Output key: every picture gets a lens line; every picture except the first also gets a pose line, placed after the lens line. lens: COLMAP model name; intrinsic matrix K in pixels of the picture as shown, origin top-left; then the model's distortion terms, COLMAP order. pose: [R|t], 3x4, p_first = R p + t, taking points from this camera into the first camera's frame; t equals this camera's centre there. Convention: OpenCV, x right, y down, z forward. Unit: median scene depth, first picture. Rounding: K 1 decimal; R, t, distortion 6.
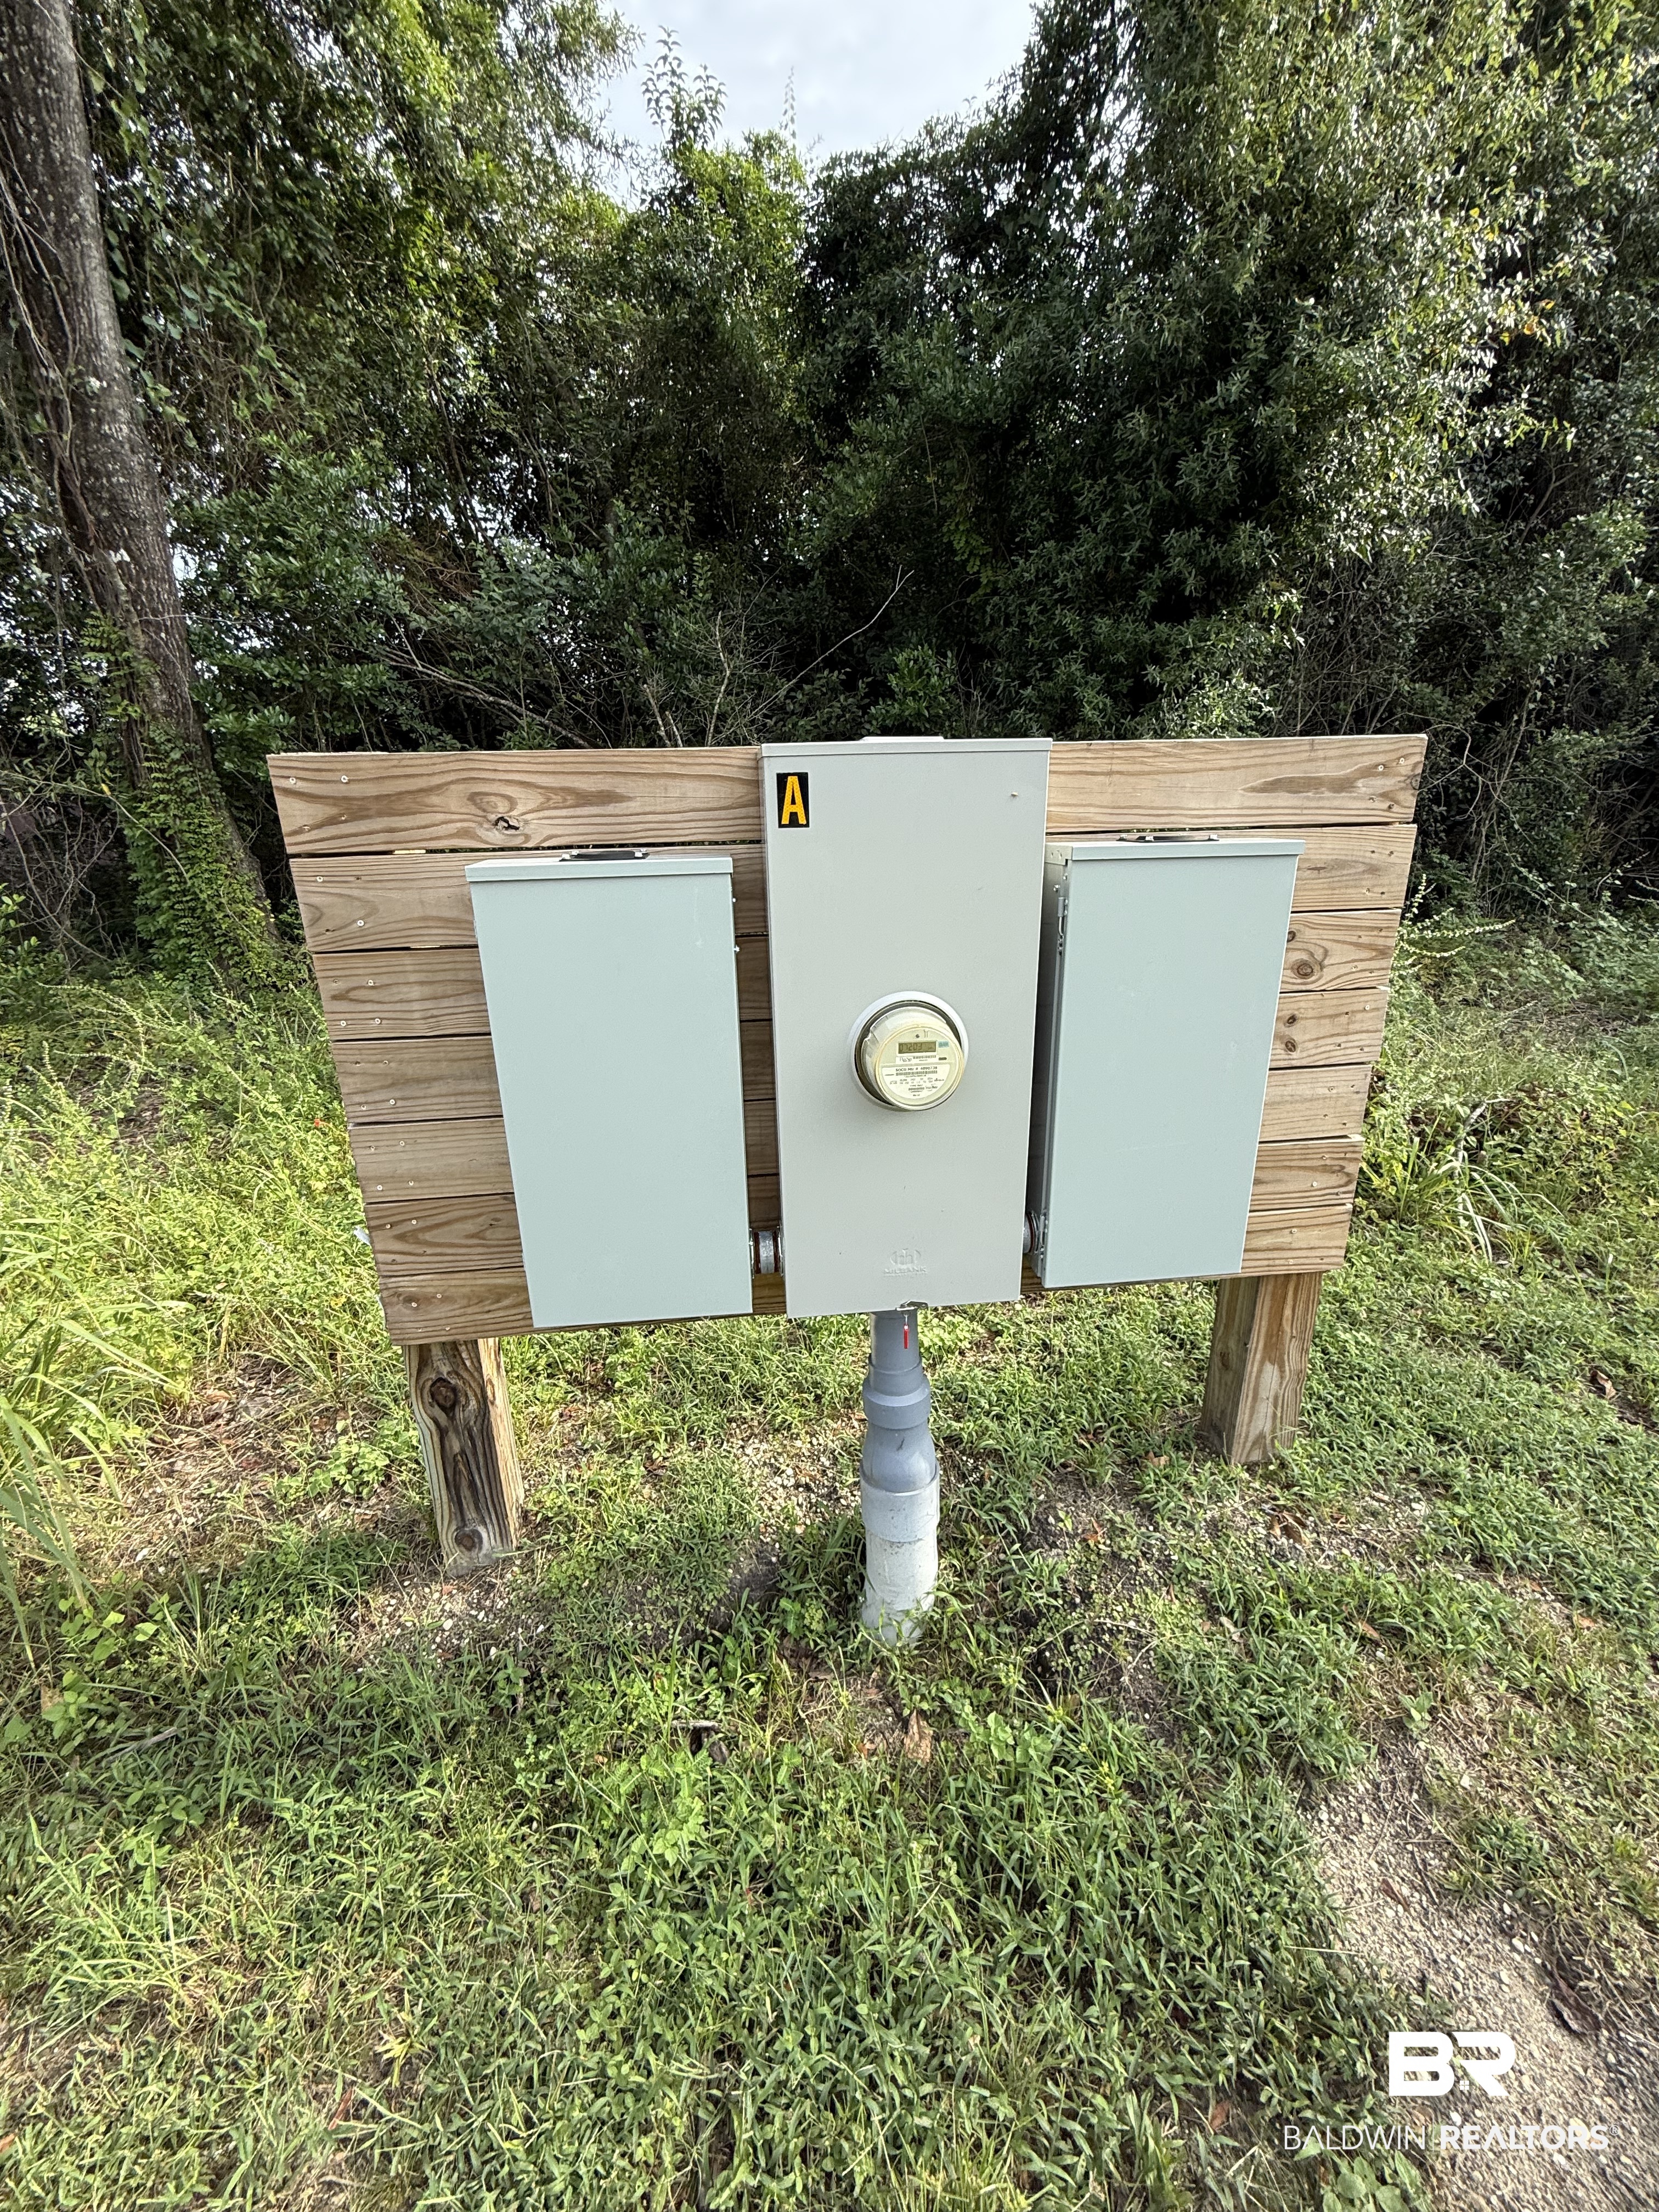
lens RADIAL K [[885.7, 0, 829.5], [0, 885.7, 1106.0], [0, 0, 1]] dist [-0.002930, -0.000459]
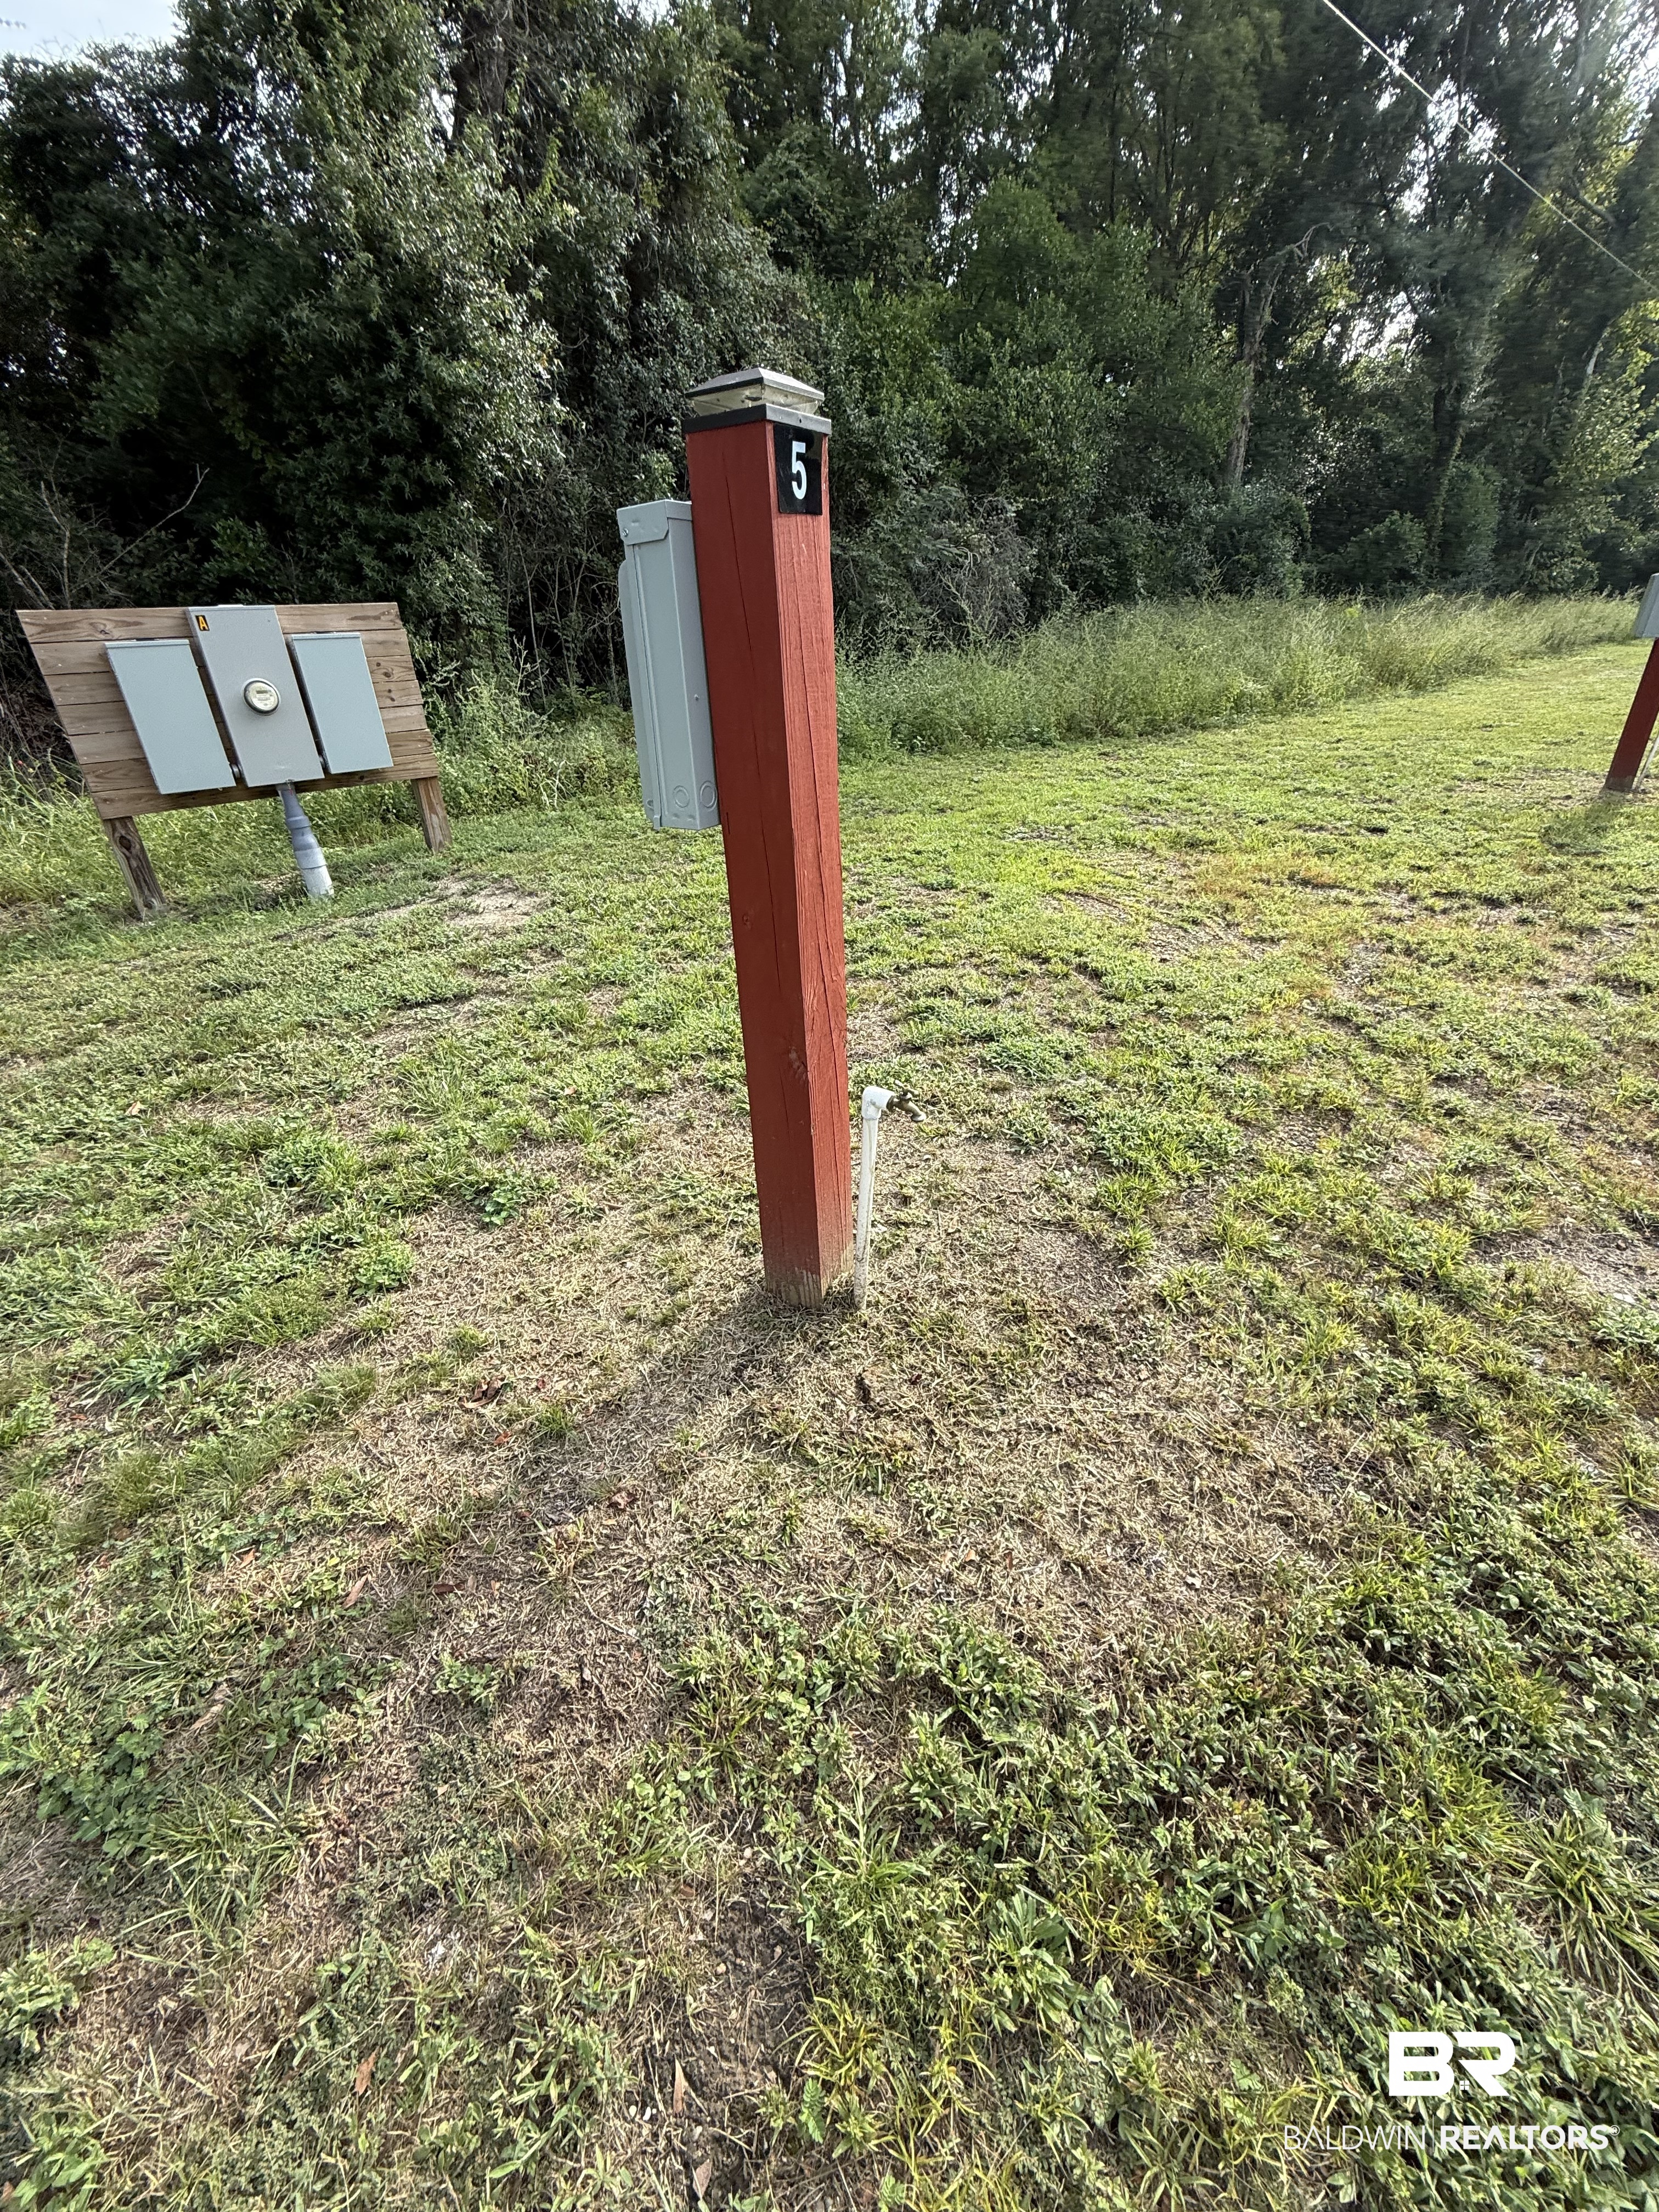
lens RADIAL K [[885.7, 0, 829.5], [0, 885.7, 1106.0], [0, 0, 1]] dist [-0.002930, -0.000459]
pose [[0.832037, -0.273094, 0.482840, -0.046100], [0.198367, 0.959344, 0.200774, 0.333620], [-0.518040, -0.071271, 0.852382, -0.890012]]
